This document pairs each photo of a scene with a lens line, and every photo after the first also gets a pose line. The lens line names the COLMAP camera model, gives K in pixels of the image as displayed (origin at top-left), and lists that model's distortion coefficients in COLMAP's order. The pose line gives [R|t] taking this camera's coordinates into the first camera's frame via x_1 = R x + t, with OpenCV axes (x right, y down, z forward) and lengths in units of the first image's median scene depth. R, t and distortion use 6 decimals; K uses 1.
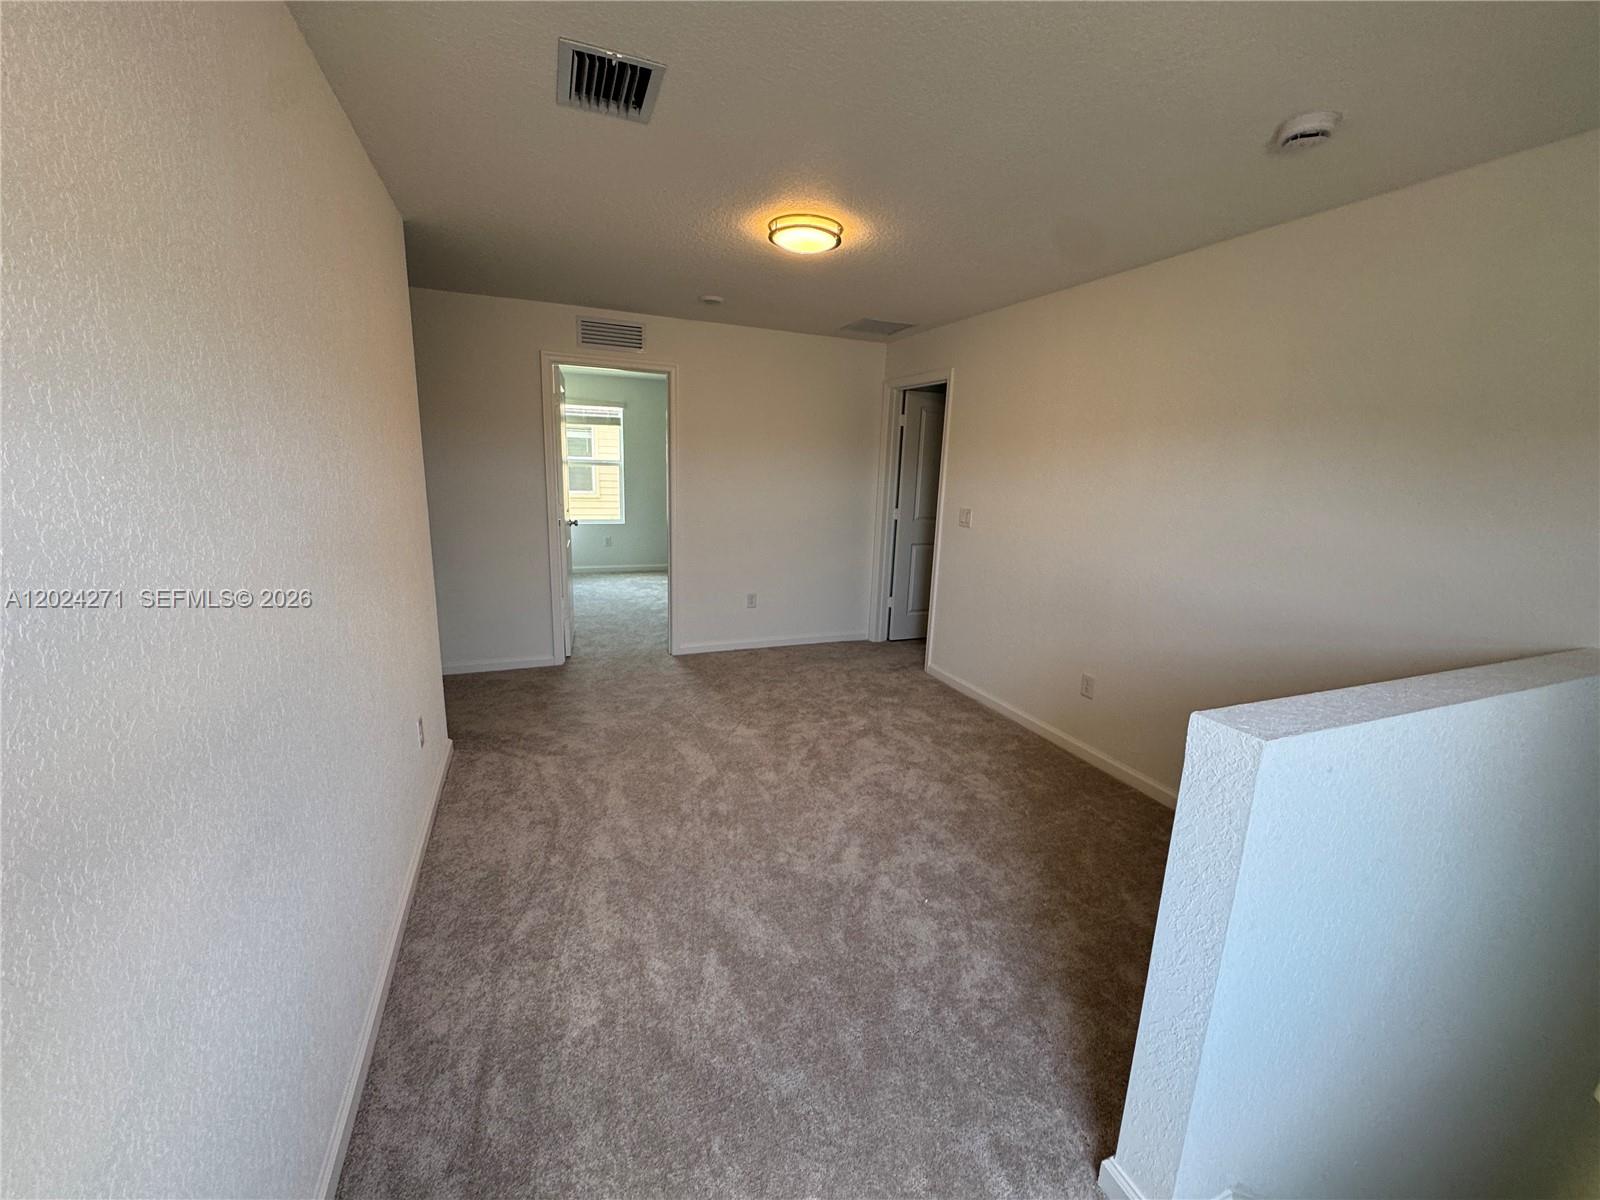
lens RADIAL K [[638.1, 0, 800.0], [0, 638.1, 600.0], [0, 0, 1]] dist [0.000301, -0.000220]
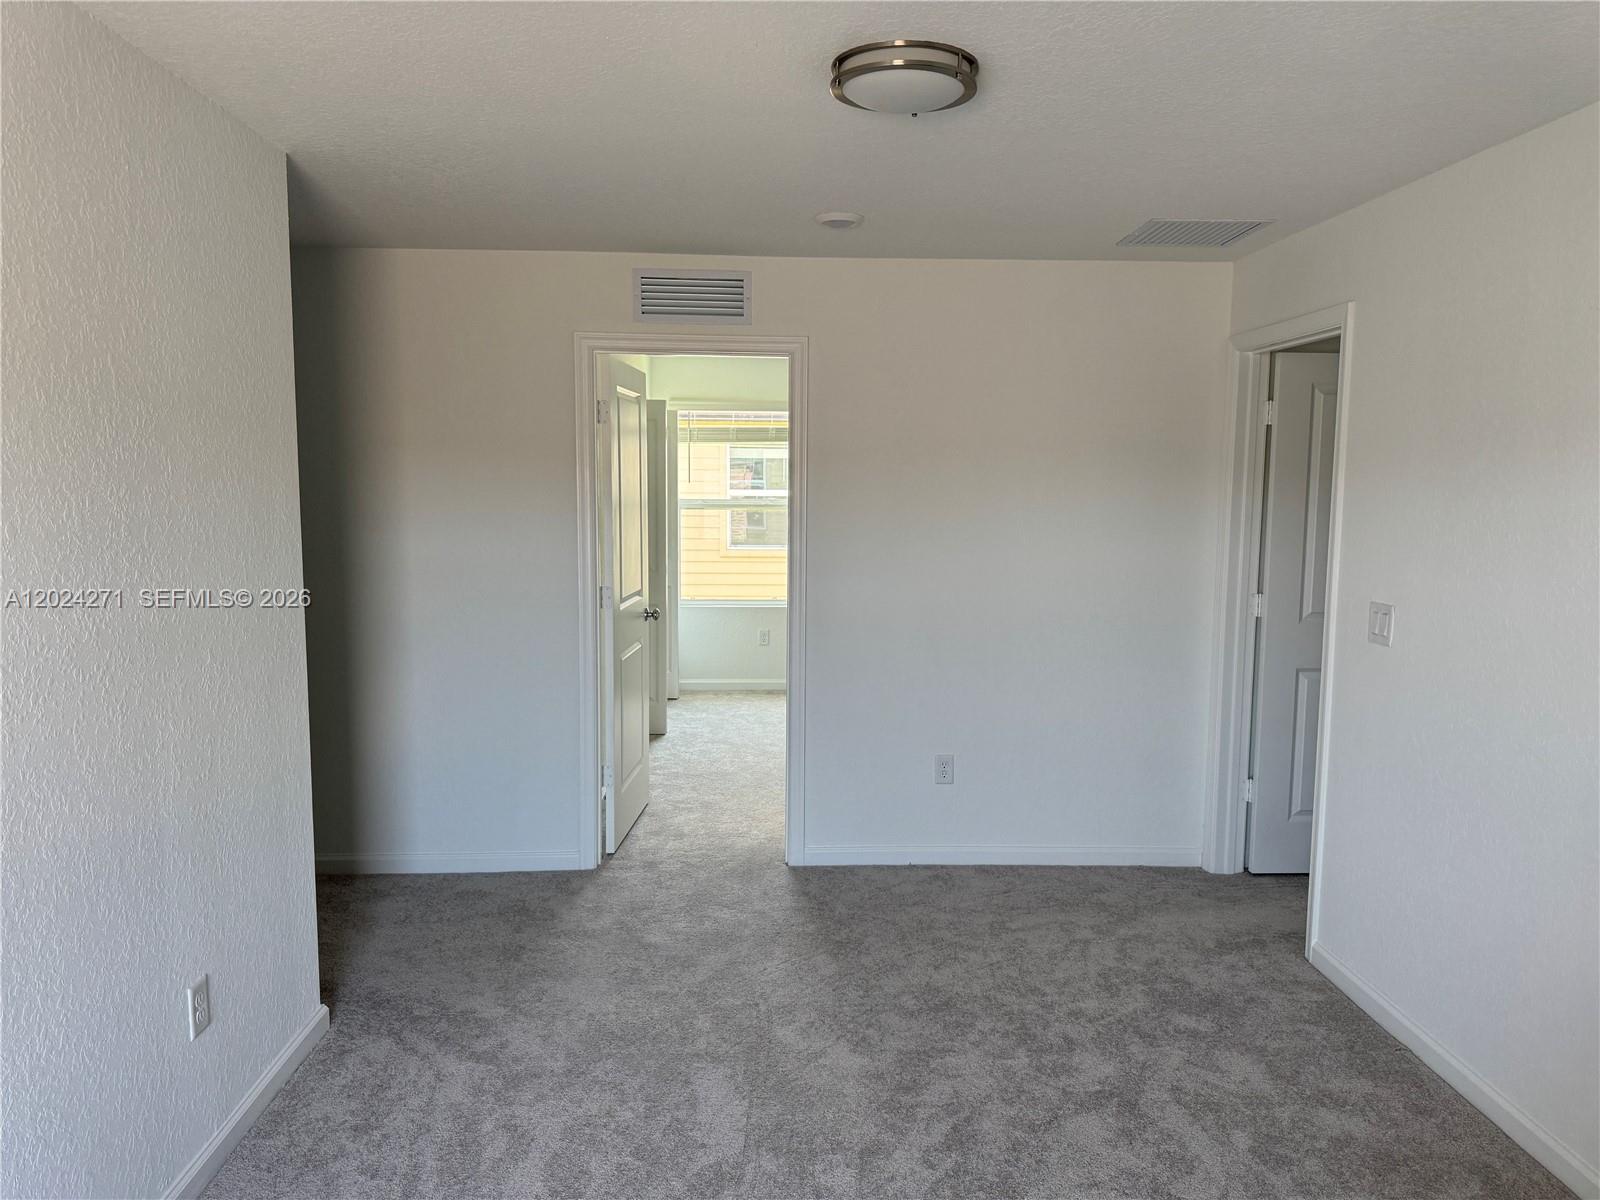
lens RADIAL K [[1131.8, 0, 800.0], [0, 1131.8, 600.0], [0, 0, 1]] dist [0.069388, -0.112015]
pose [[0.938897, 0.009760, -0.344059, 0.156762], [-0.047306, 0.993771, -0.100902, -0.046810], [0.340931, 0.111013, 0.933511, 0.113507]]
